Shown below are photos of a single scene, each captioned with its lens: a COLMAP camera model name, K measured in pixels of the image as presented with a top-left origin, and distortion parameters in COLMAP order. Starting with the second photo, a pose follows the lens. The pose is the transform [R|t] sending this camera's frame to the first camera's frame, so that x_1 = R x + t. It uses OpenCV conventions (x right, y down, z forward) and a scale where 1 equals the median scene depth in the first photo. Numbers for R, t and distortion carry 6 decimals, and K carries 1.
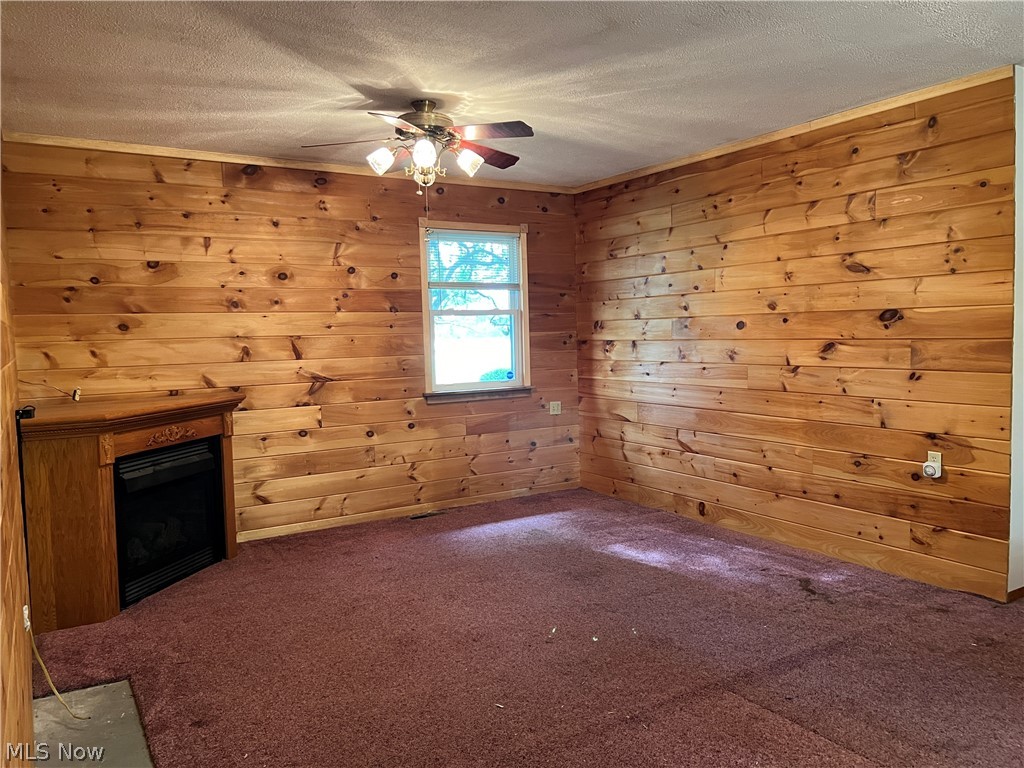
lens RADIAL K [[775.0, 0, 513.2], [0, 775.0, 385.4], [0, 0, 1]] dist [0.069763, -0.069116]
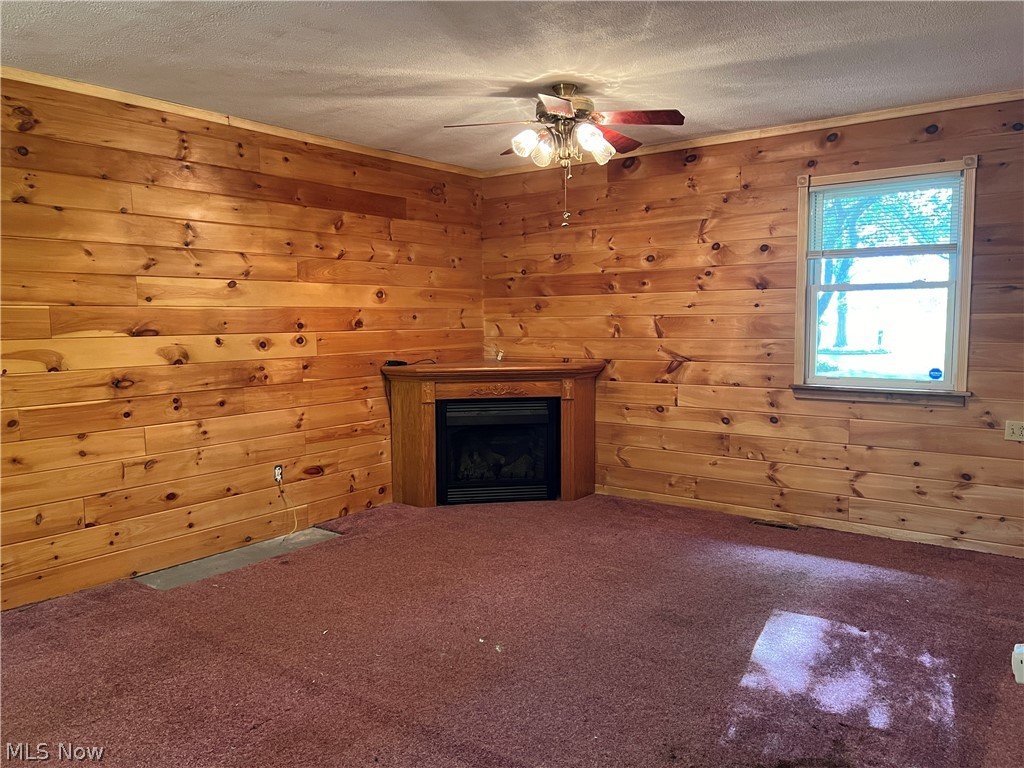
lens RADIAL K [[775.0, 0, 514.7], [0, 775.0, 384.6], [0, 0, 1]] dist [0.069763, -0.069116]
pose [[0.364827, 0.103904, -0.925260, 0.691939], [-0.064041, 0.994201, 0.086394, -0.054139], [0.928870, 0.027735, 0.369365, 0.487649]]
